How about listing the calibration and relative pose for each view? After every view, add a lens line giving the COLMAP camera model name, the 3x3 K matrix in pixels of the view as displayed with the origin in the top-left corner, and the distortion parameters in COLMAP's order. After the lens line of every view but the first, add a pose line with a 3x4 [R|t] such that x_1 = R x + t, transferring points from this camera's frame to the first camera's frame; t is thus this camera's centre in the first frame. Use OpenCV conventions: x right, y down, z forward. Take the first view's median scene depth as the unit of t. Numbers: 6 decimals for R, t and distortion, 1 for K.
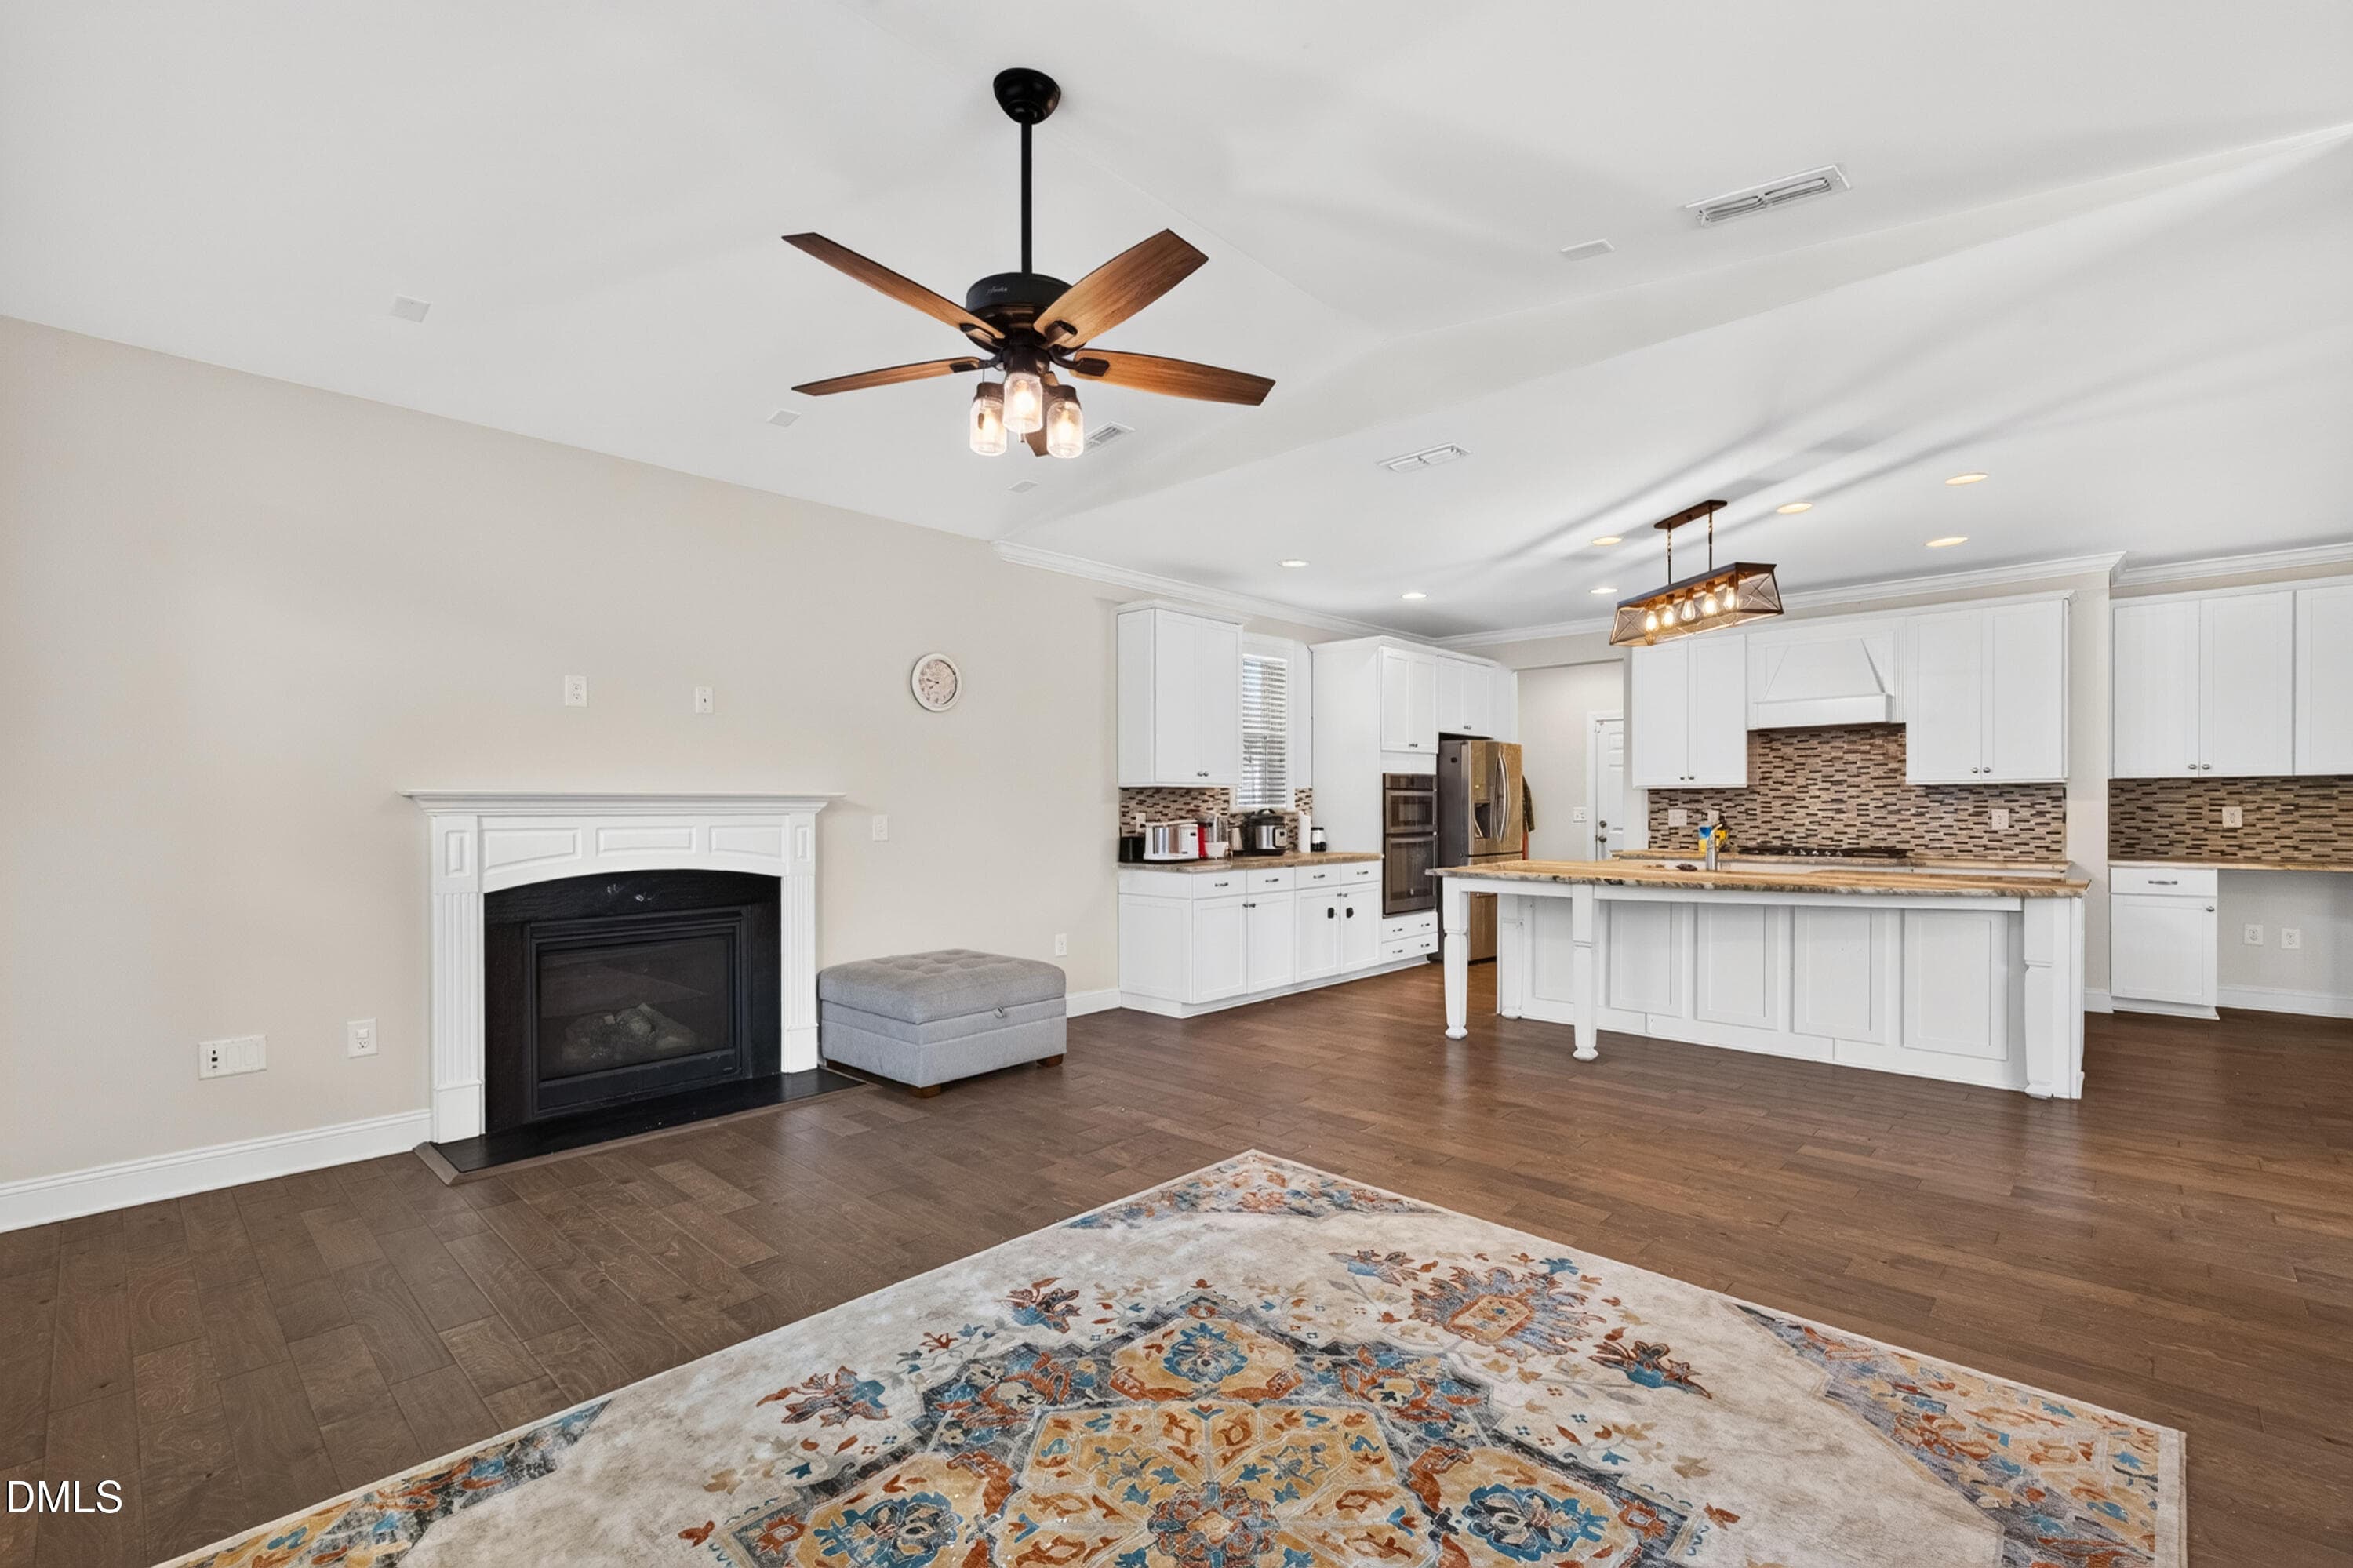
lens RADIAL K [[1011.5, 0, 1169.1], [0, 1011.5, 817.6], [0, 0, 1]] dist [-0.002095, -0.000239]
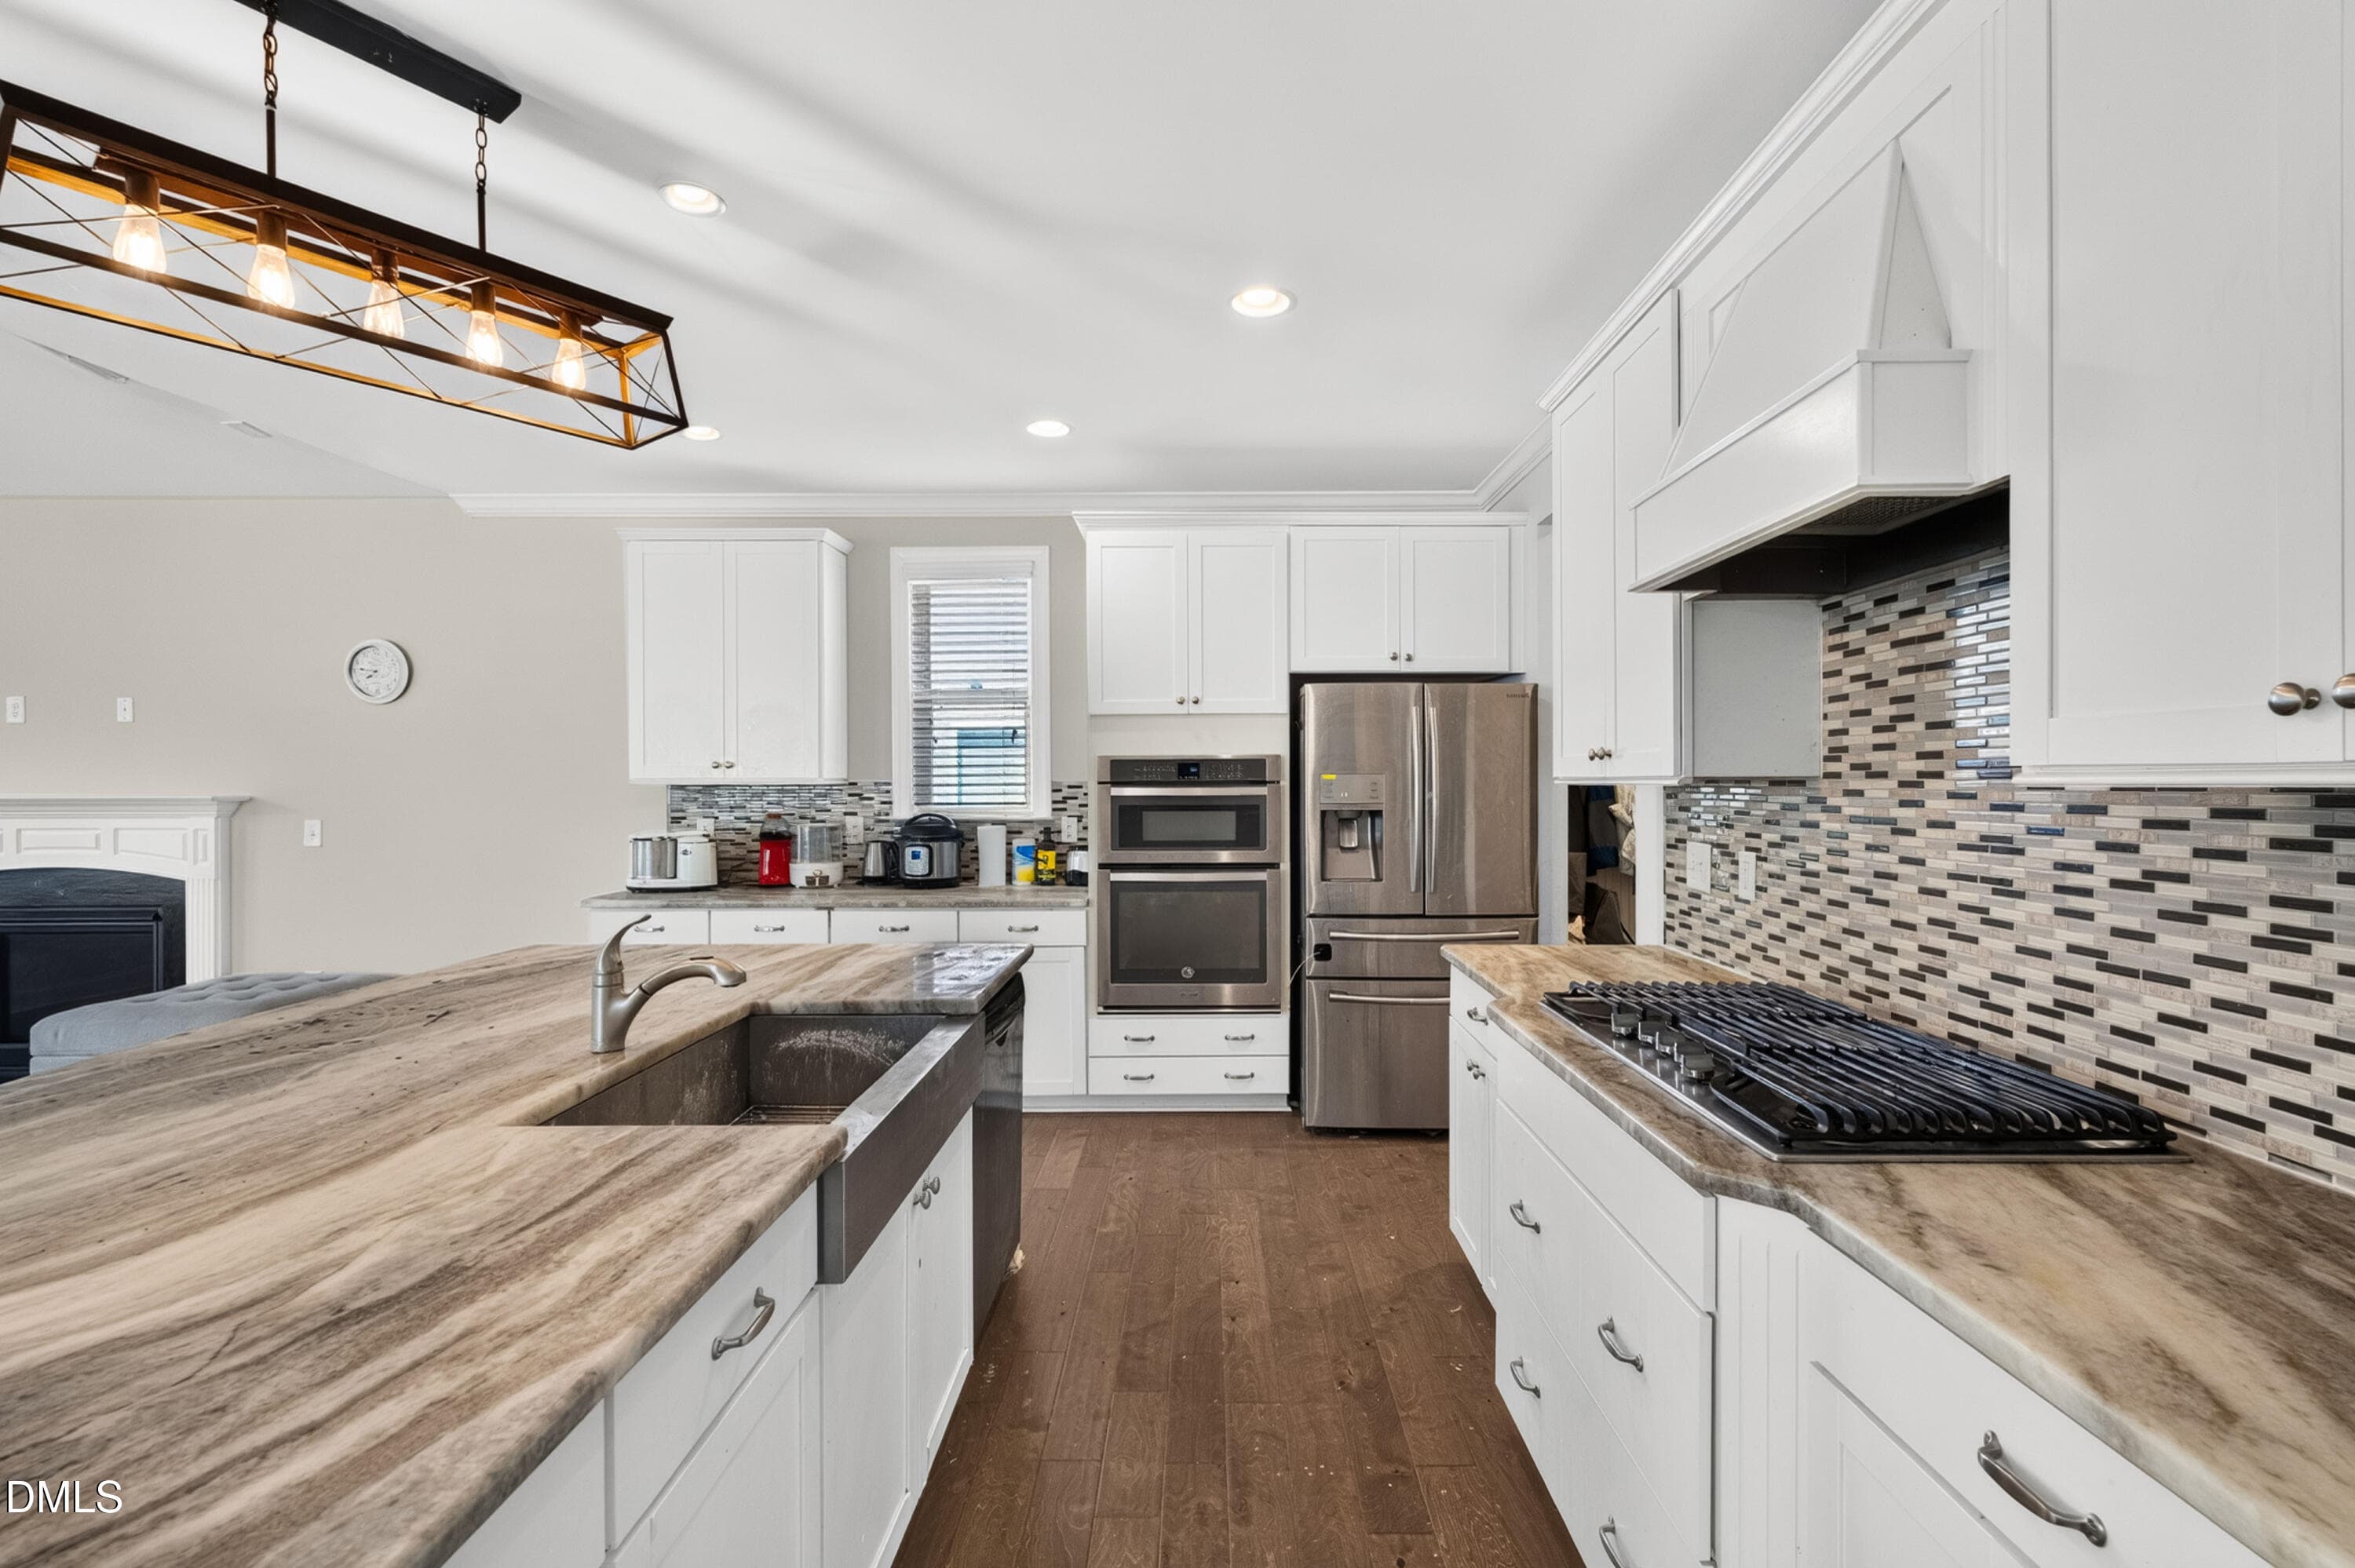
lens RADIAL K [[1038.0, 0, 1177.5], [0, 1038.0, 784.0], [0, 0, 1]] dist [-0.000273, 0.000007]
pose [[0.684316, 0.003514, -0.729177, 0.810823], [-0.008600, 0.999958, -0.003251, -0.032693], [0.729135, 0.008496, 0.684317, 0.785876]]
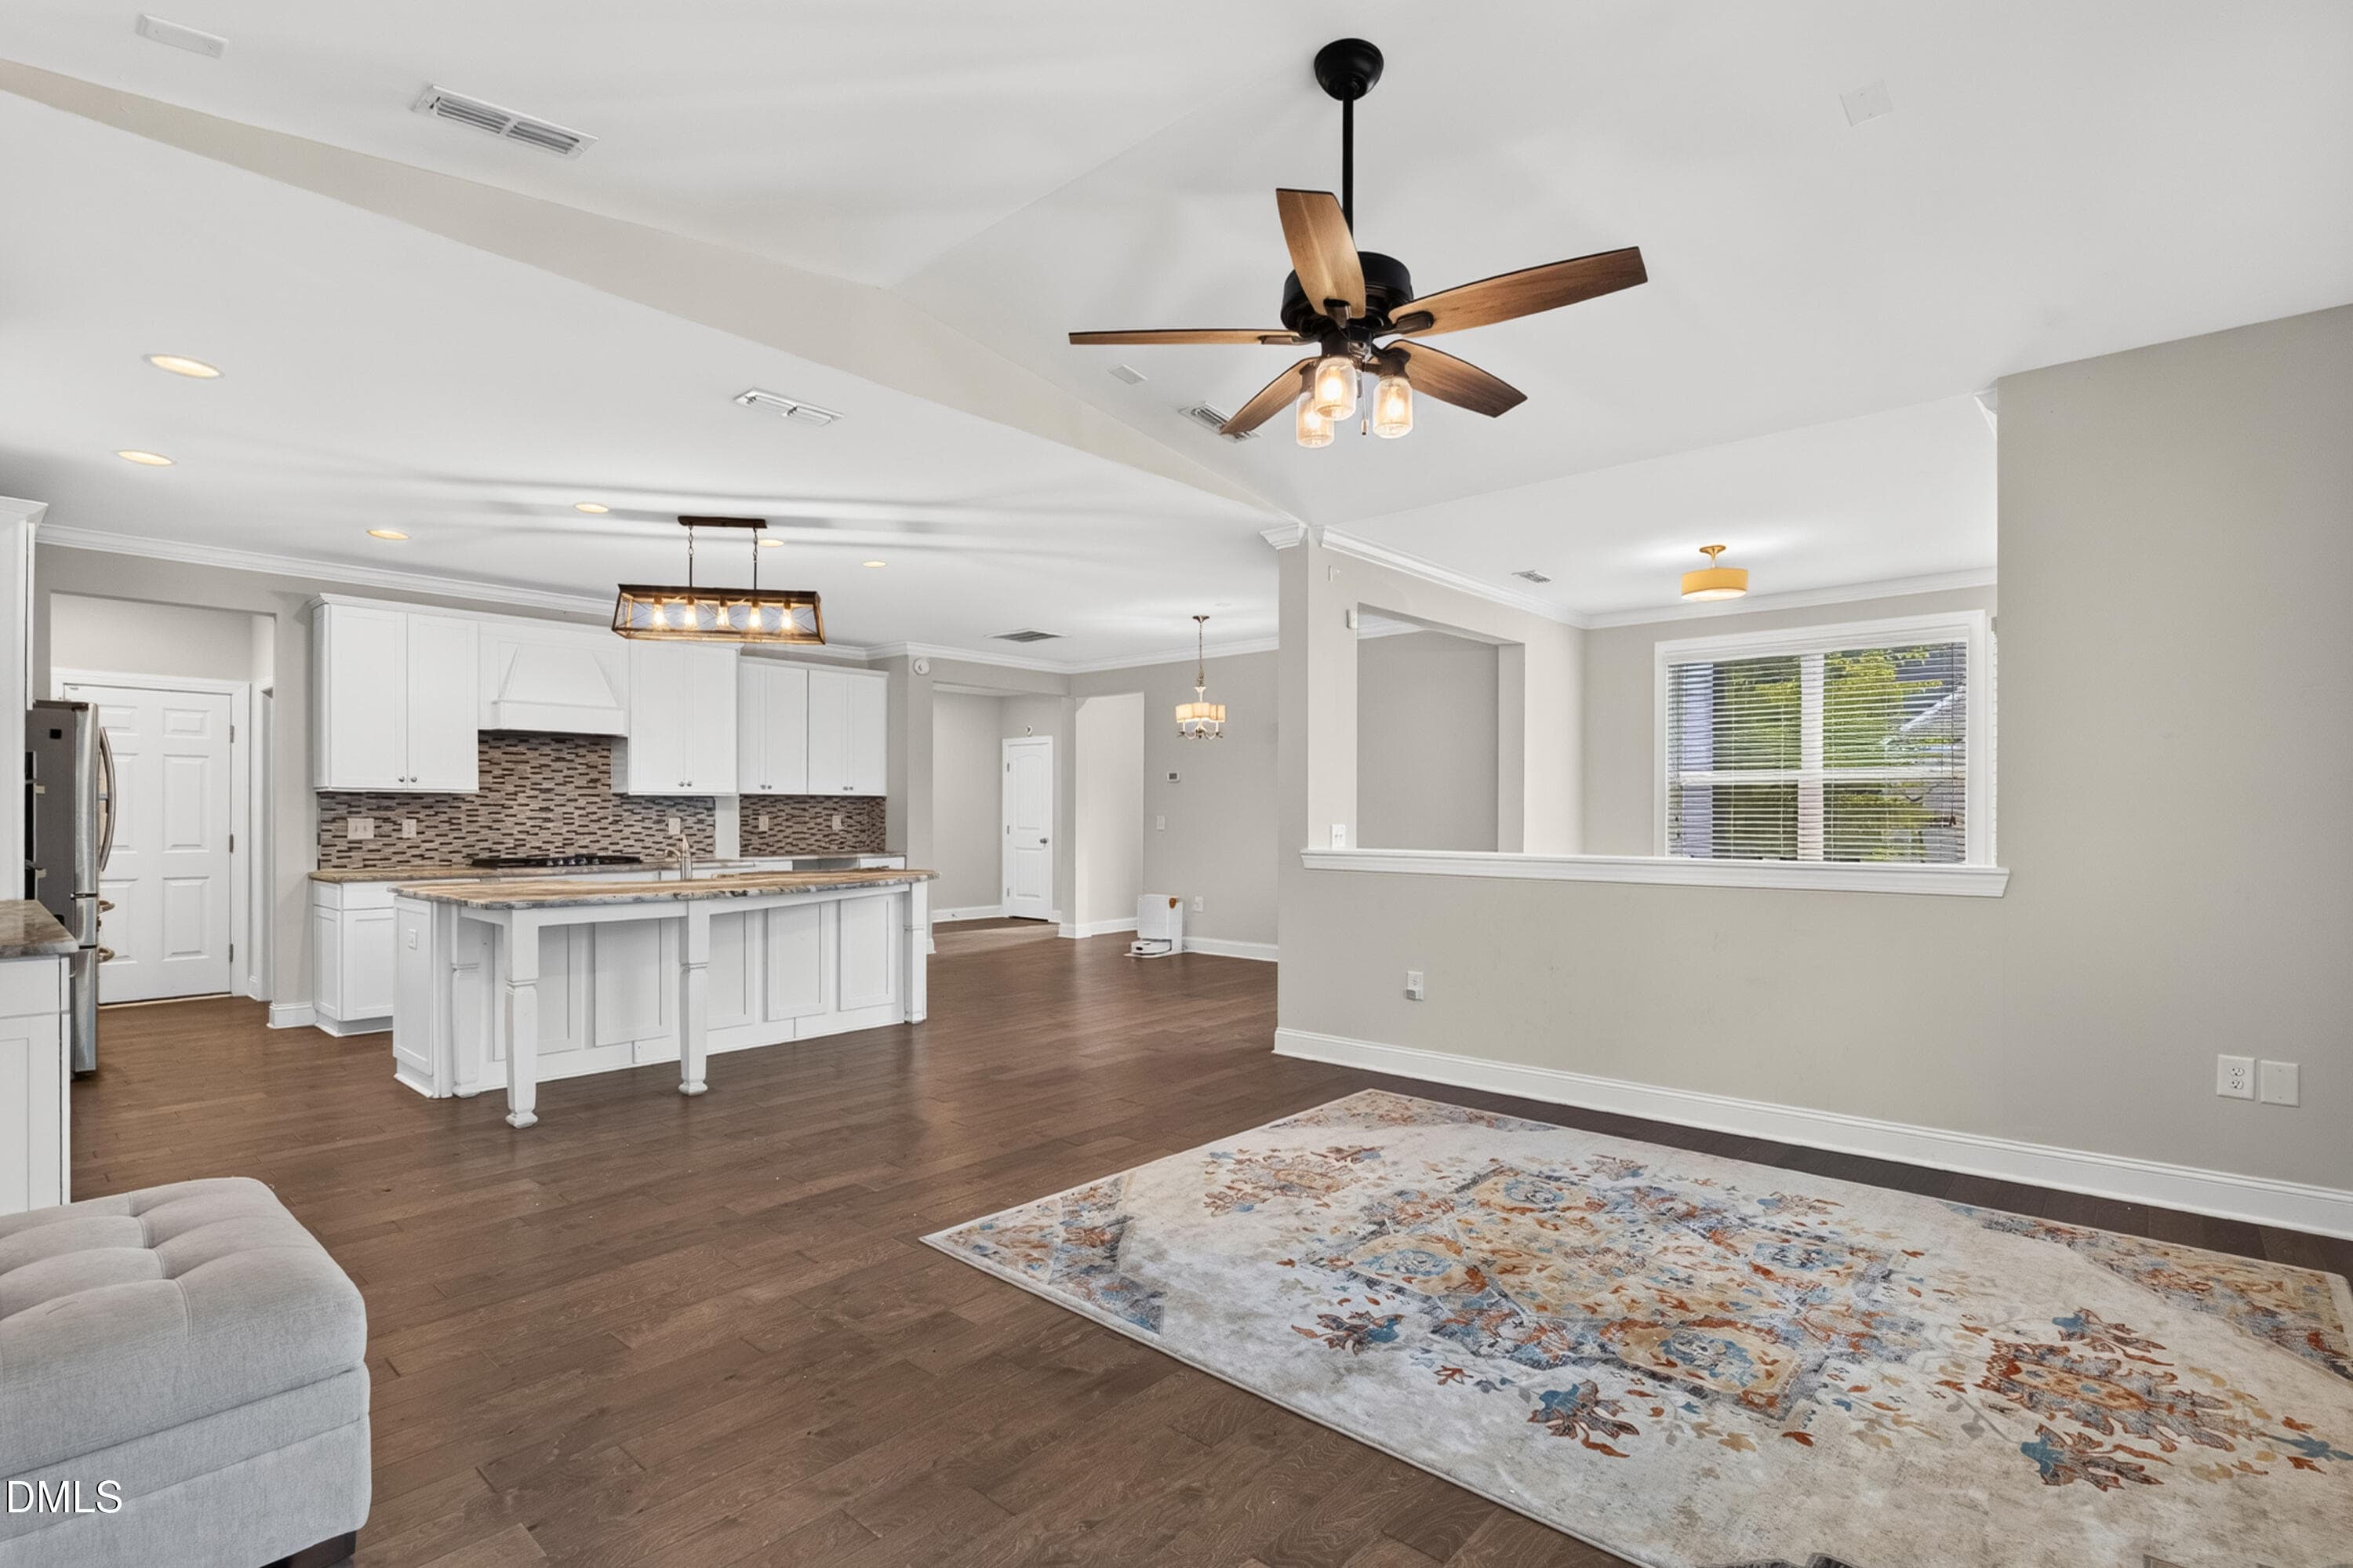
lens RADIAL K [[1108.5, 0, 1161.3], [0, 1108.5, 812.1], [0, 0, 1]] dist [-0.008764, -0.000424]
pose [[-0.026191, 0.005040, 0.999644, -0.483232], [0.009703, 0.999941, -0.004787, -0.003405], [-0.999610, 0.009574, -0.026238, 0.495648]]
